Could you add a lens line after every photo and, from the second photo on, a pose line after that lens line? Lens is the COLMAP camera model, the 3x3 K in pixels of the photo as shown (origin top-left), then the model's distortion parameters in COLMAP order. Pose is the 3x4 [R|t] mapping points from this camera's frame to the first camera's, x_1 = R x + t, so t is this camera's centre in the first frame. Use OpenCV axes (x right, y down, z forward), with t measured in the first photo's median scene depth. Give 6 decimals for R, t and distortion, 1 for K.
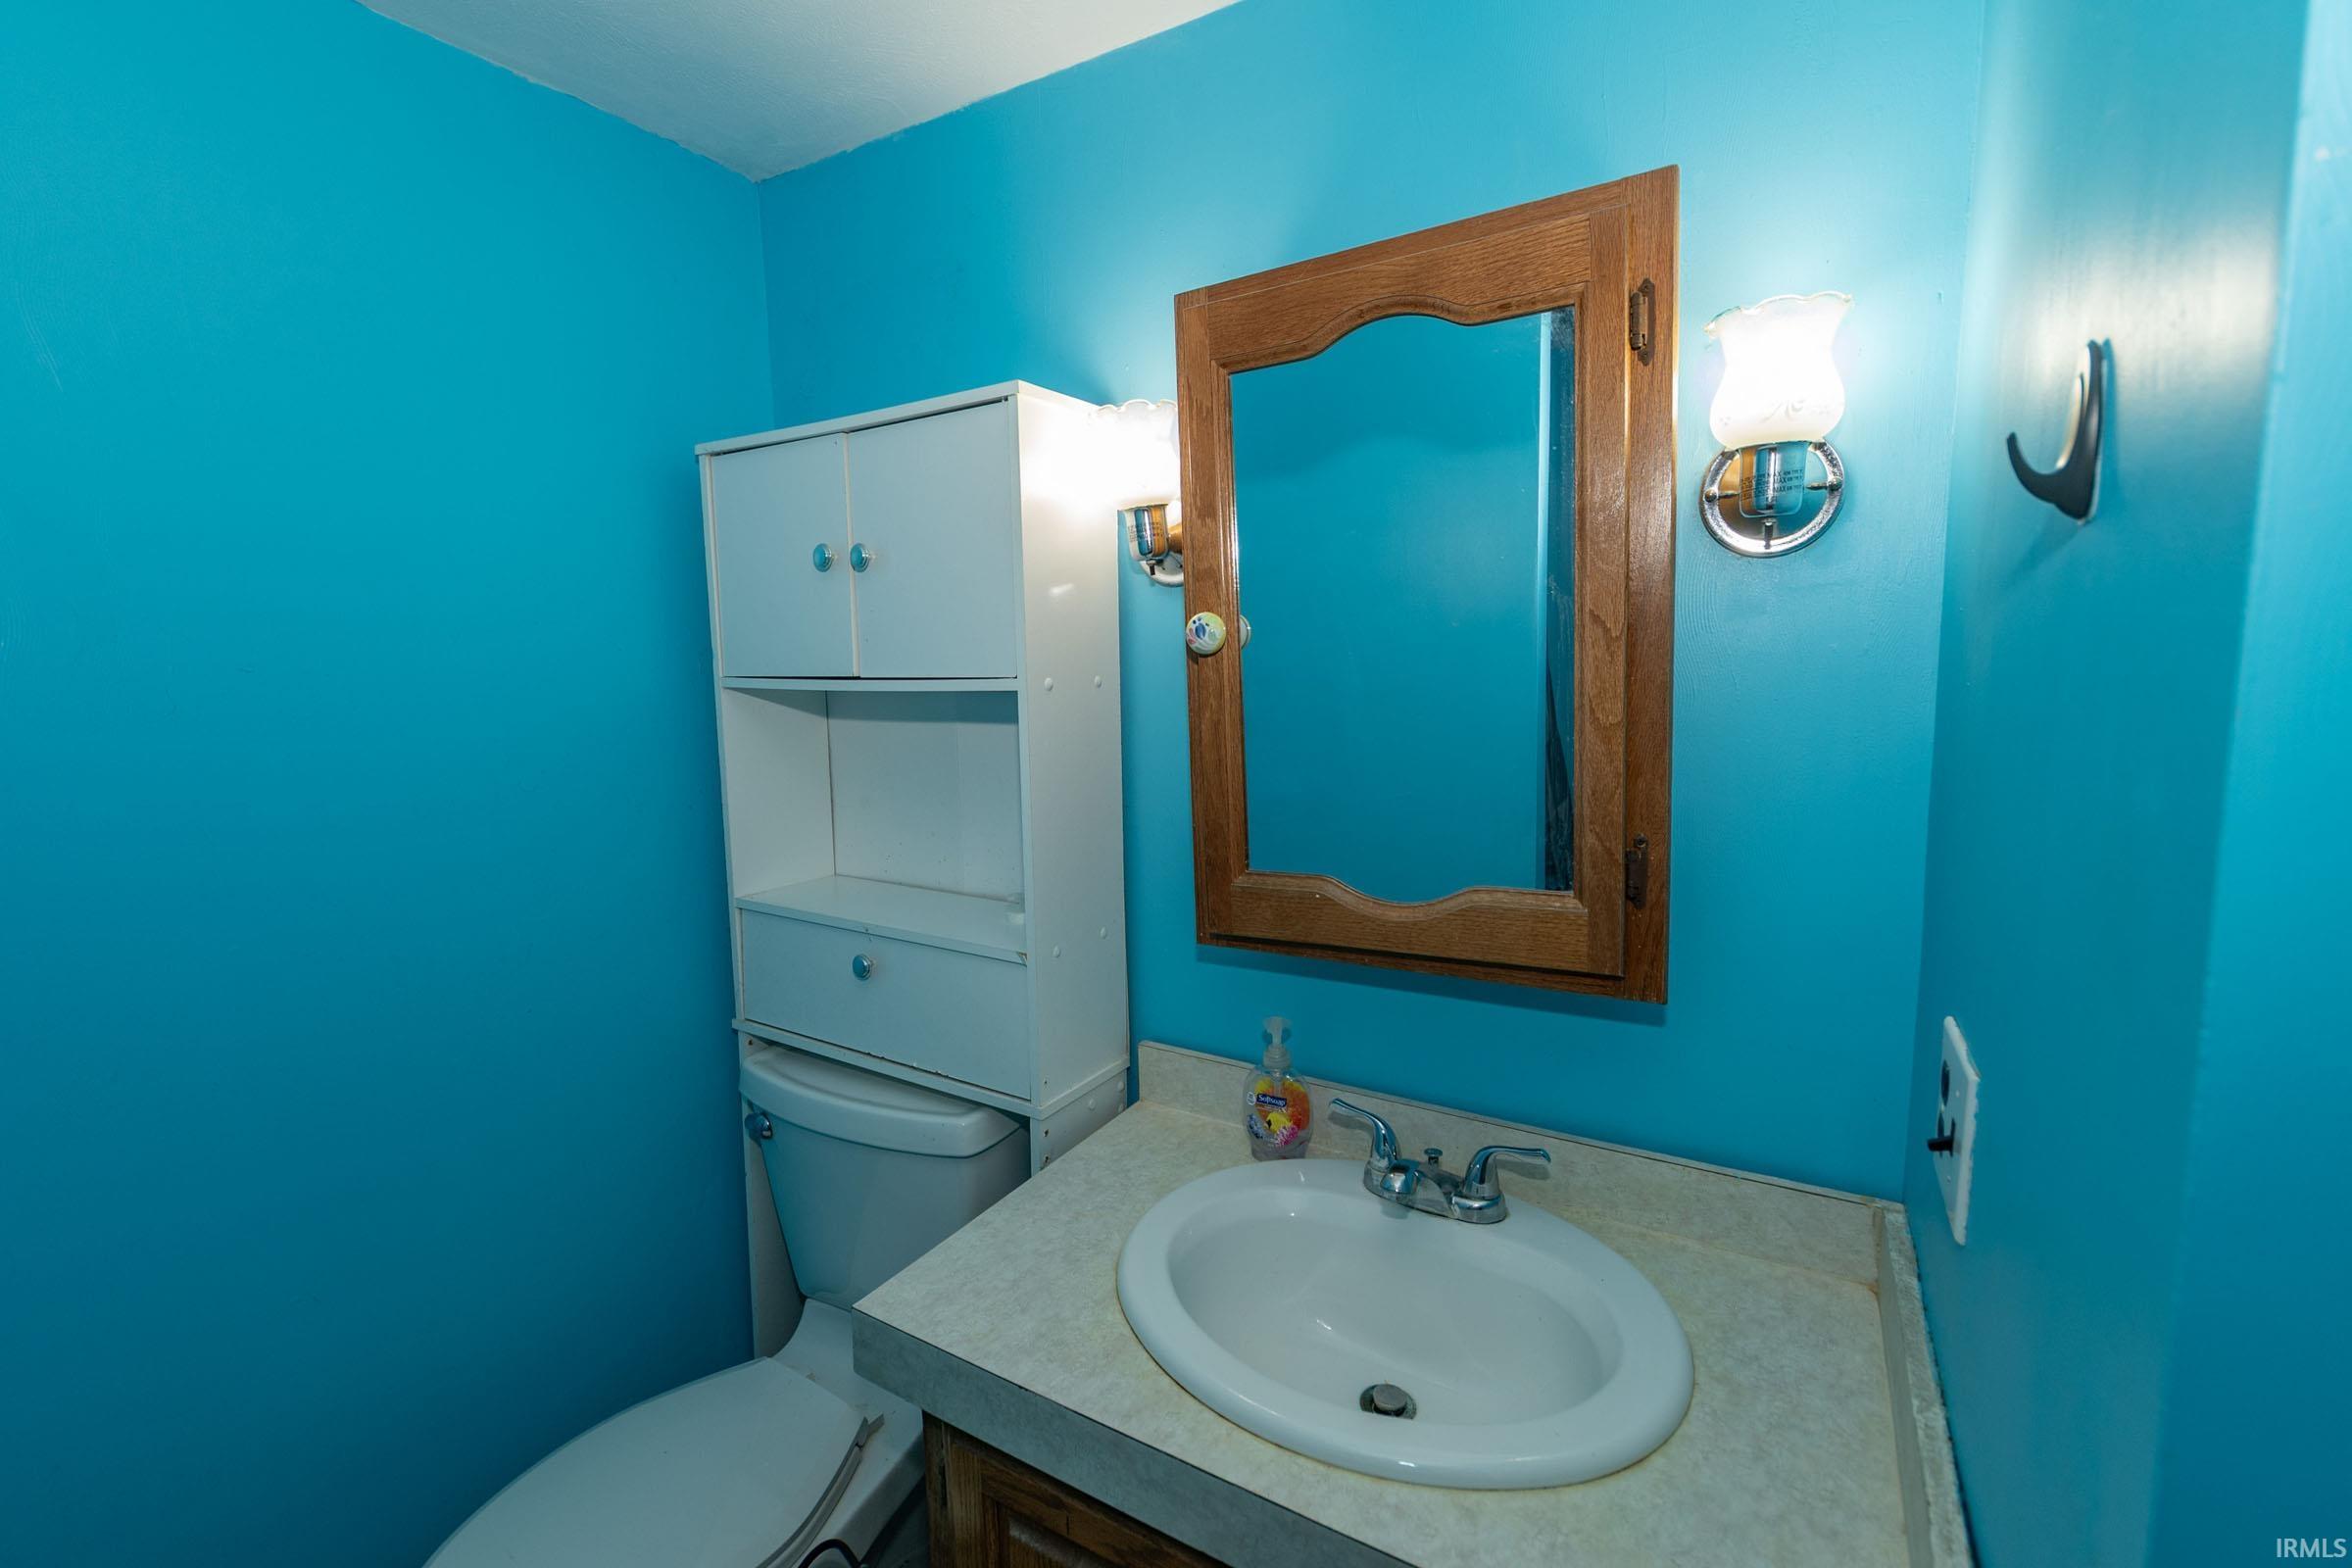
lens RADIAL K [[1126.8, 0, 1172.1], [0, 1126.8, 772.1], [0, 0, 1]] dist [-0.000154, -0.000758]
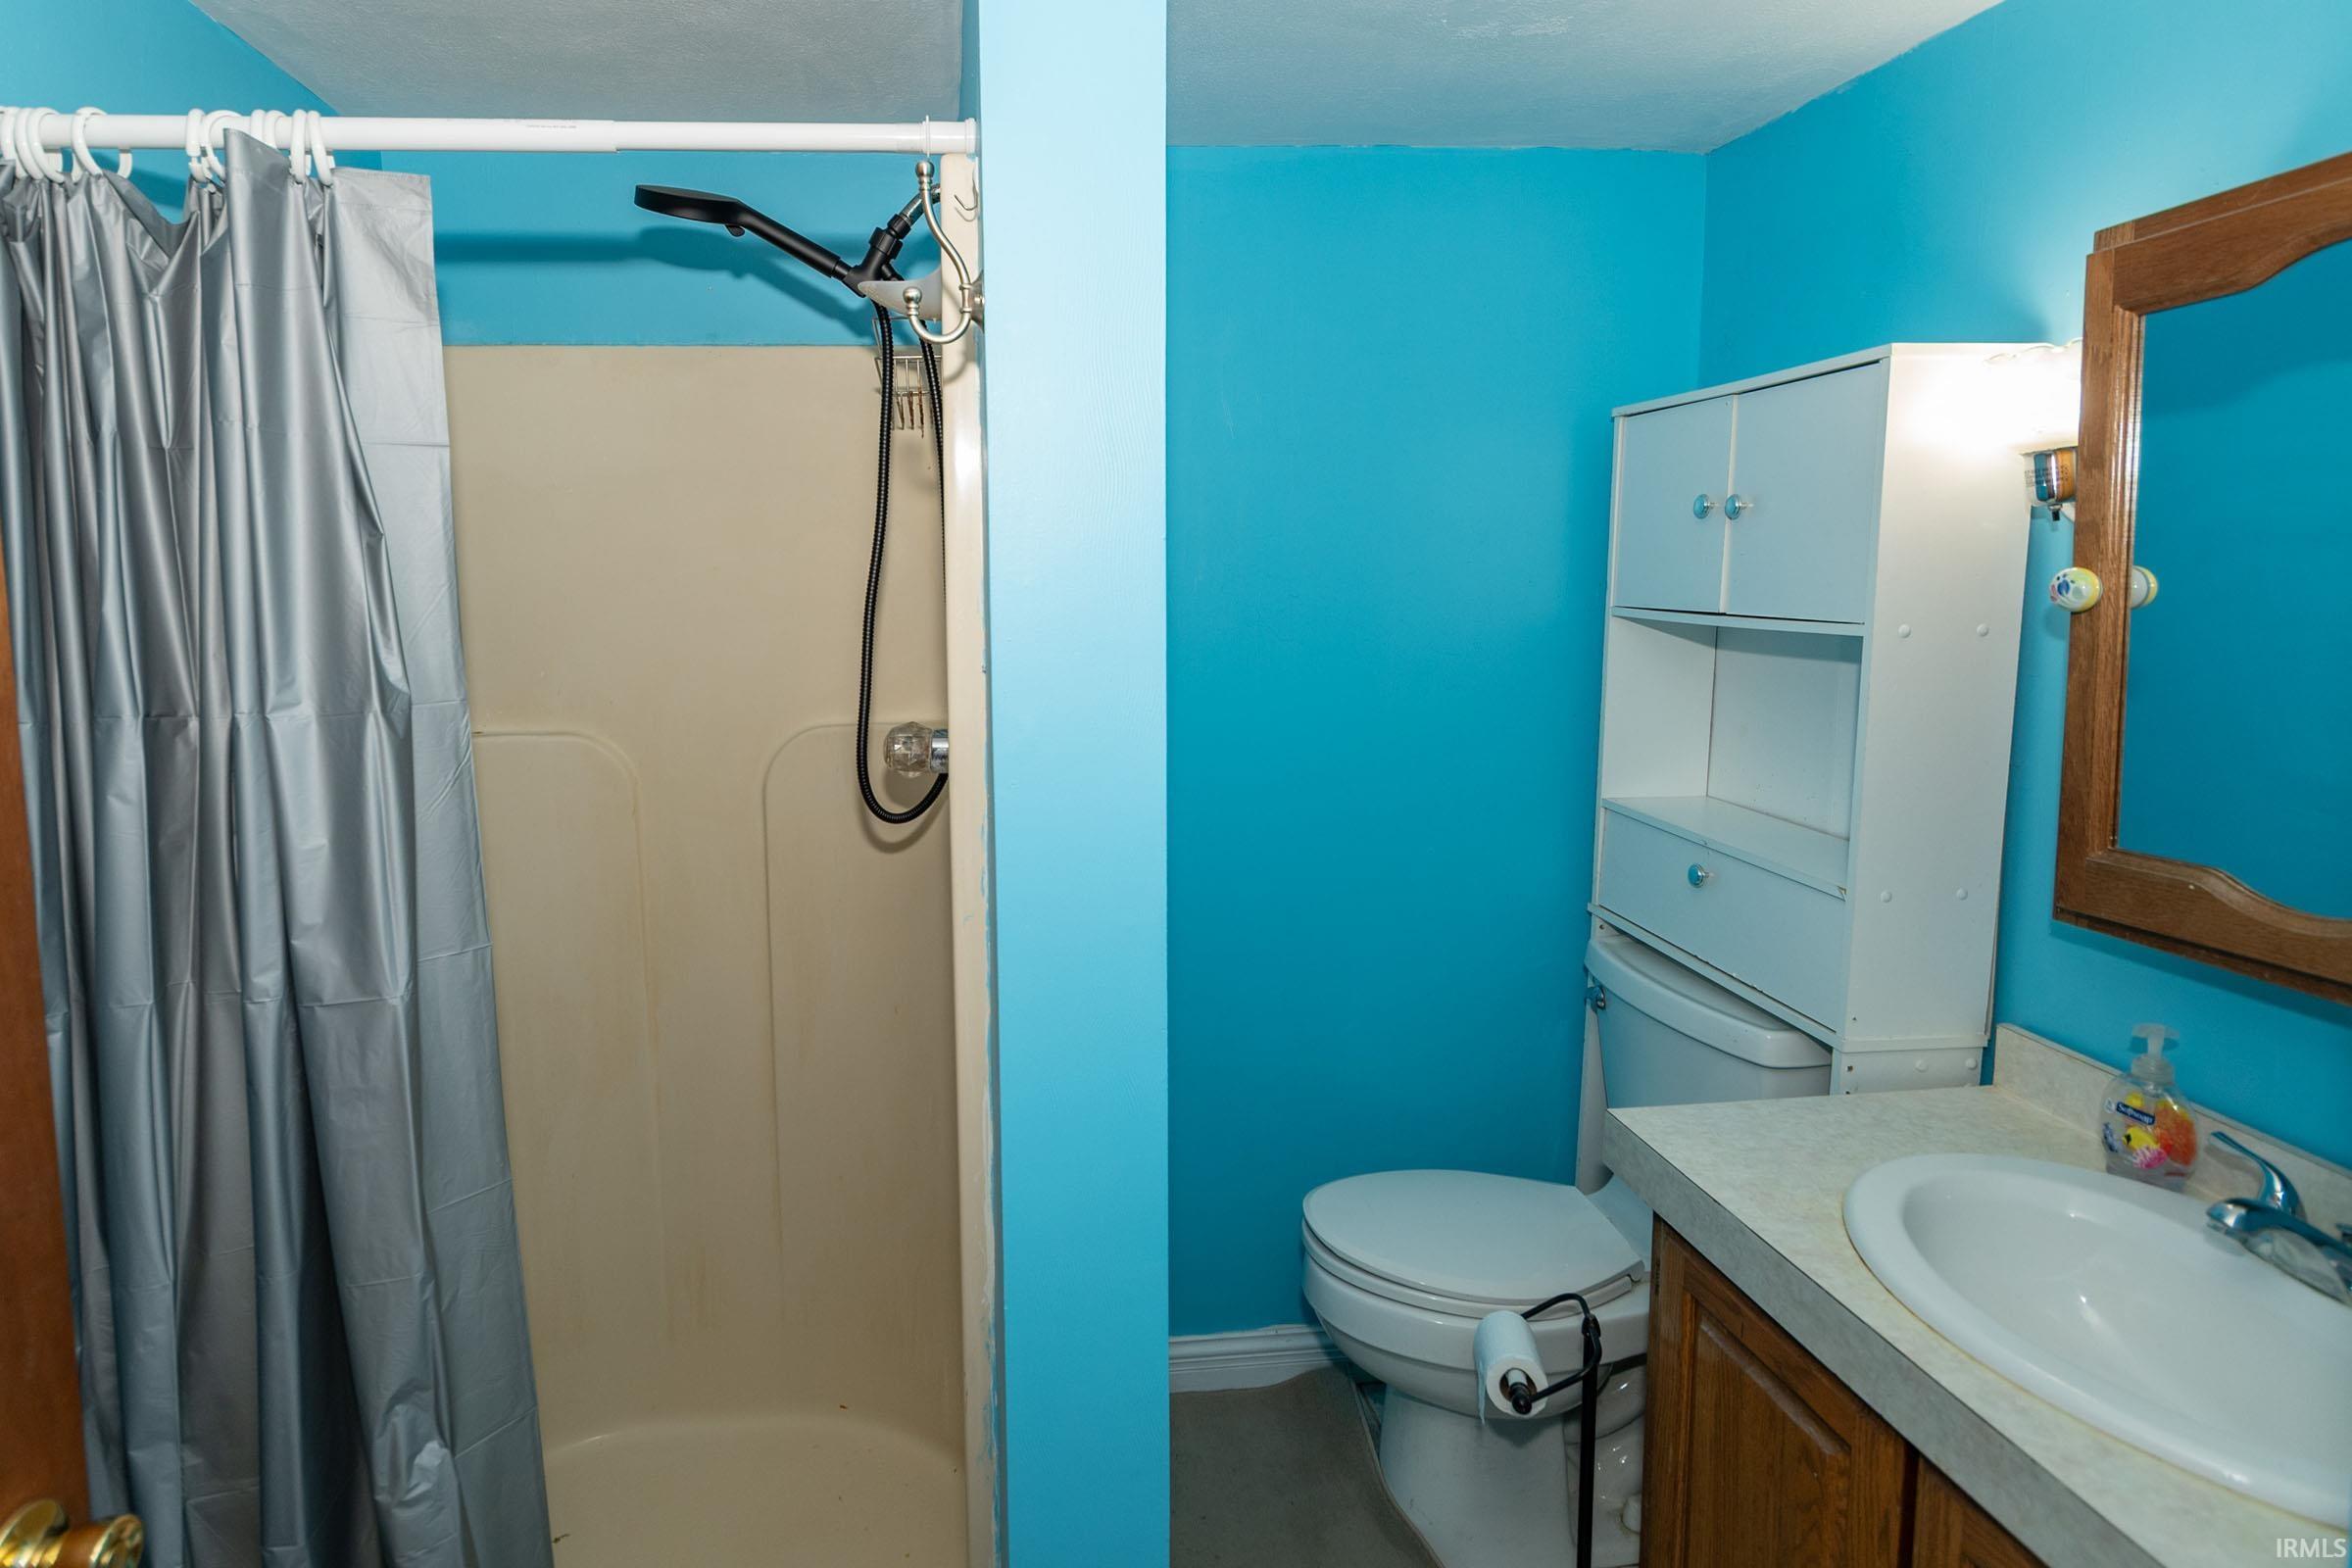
lens RADIAL K [[1126.8, 0, 1172.1], [0, 1126.8, 772.1], [0, 0, 1]] dist [-0.000154, -0.000758]
pose [[0.701048, 0.148755, -0.697427, 0.143223], [-0.097819, 0.988816, 0.112579, -0.002178], [0.706374, -0.010702, 0.707758, -0.176595]]
